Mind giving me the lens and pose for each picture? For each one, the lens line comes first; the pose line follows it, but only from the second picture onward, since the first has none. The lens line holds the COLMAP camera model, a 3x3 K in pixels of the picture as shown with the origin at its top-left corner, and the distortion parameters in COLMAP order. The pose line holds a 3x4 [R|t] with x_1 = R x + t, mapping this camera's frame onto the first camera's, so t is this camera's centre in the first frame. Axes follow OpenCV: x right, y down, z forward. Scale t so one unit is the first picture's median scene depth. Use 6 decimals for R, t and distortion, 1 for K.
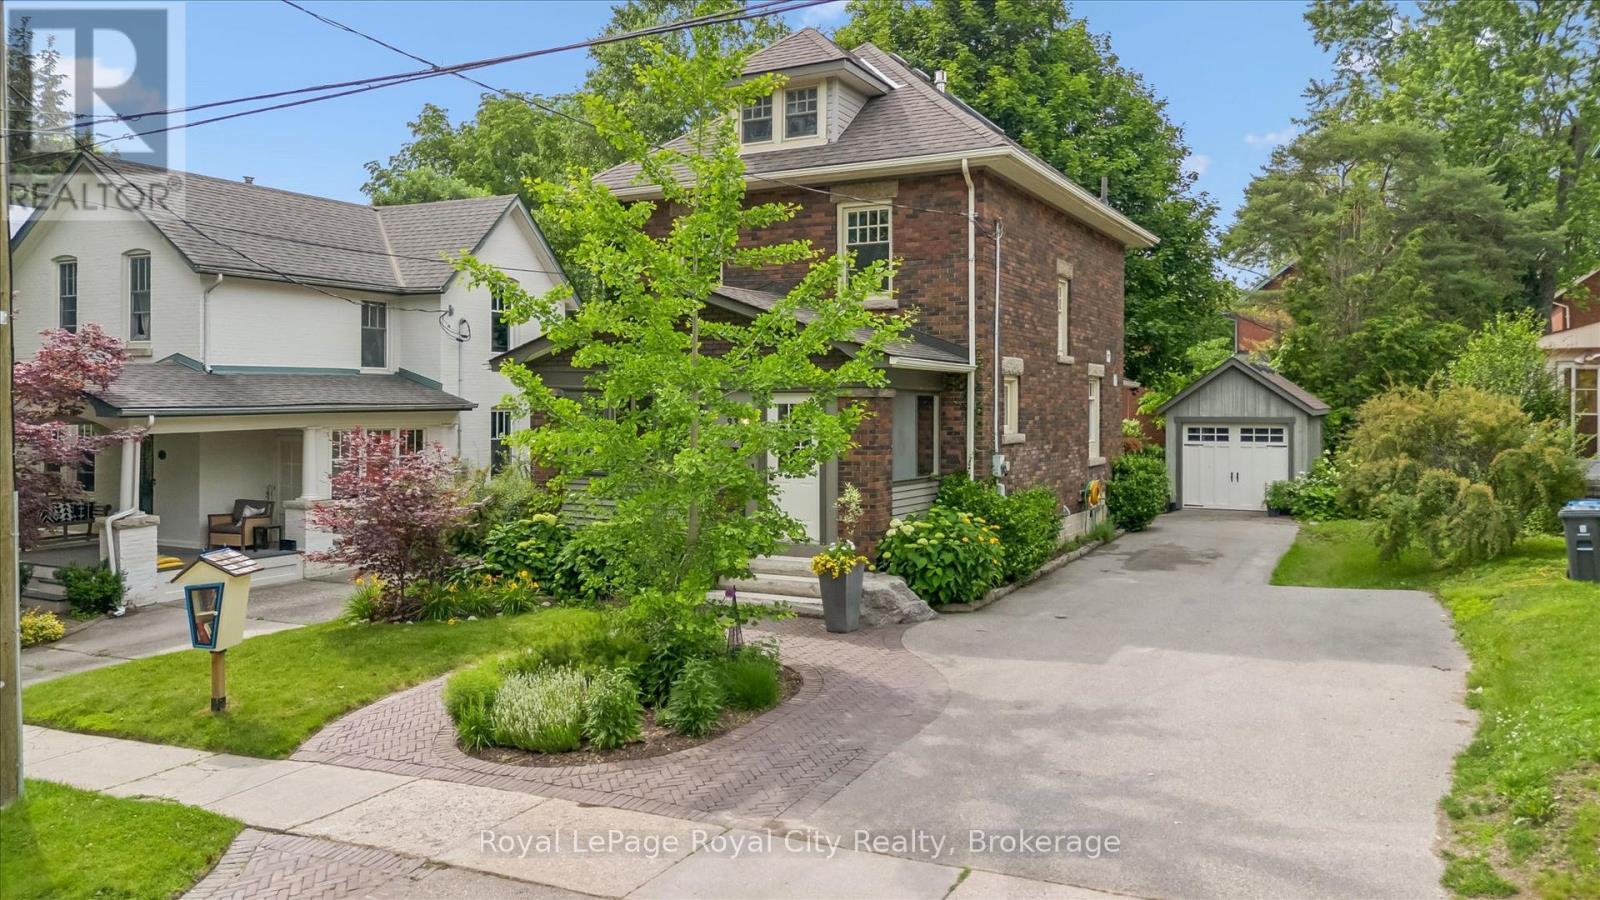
lens RADIAL K [[1185.8, 0, 798.9], [0, 1185.8, 448.9], [0, 0, 1]] dist [0.070409, -0.025392]
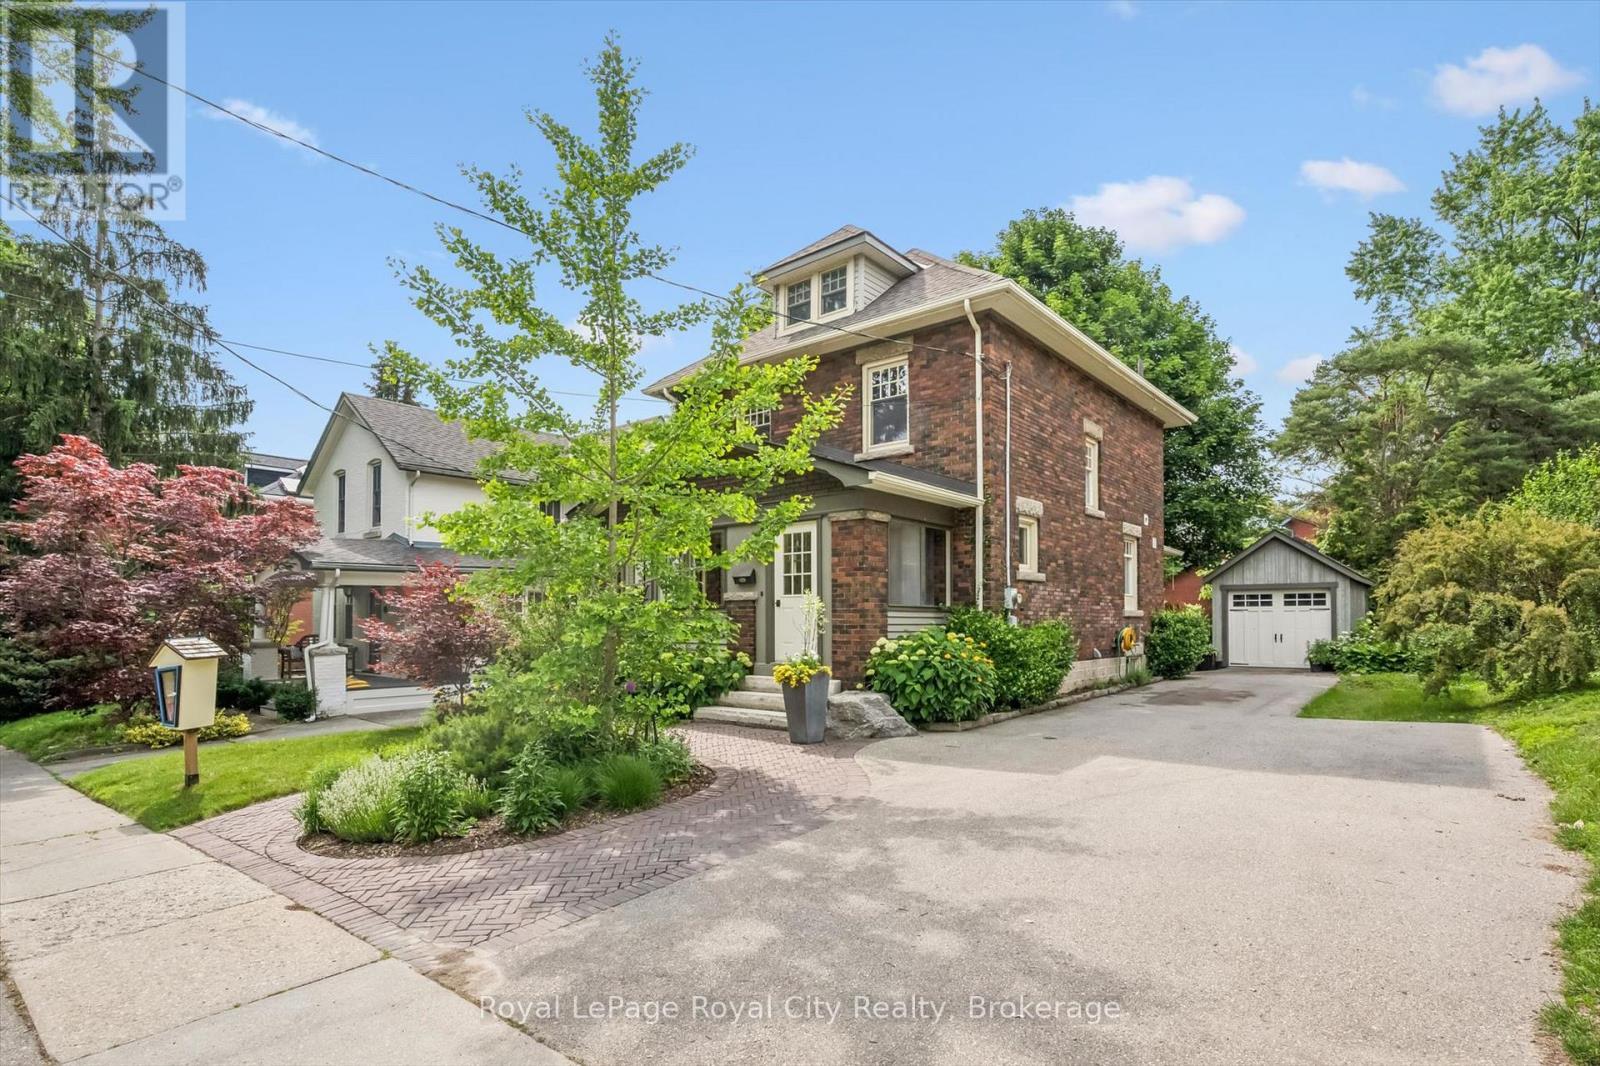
lens RADIAL K [[817.8, 0, 782.9], [0, 817.8, 629.3], [0, 0, 1]] dist [-0.005585, 0.008559]
pose [[0.976262, -0.000185, -0.216593, 0.123643], [-0.005727, 0.999628, -0.026668, 0.058684], [0.216517, 0.027276, 0.975898, 0.250711]]
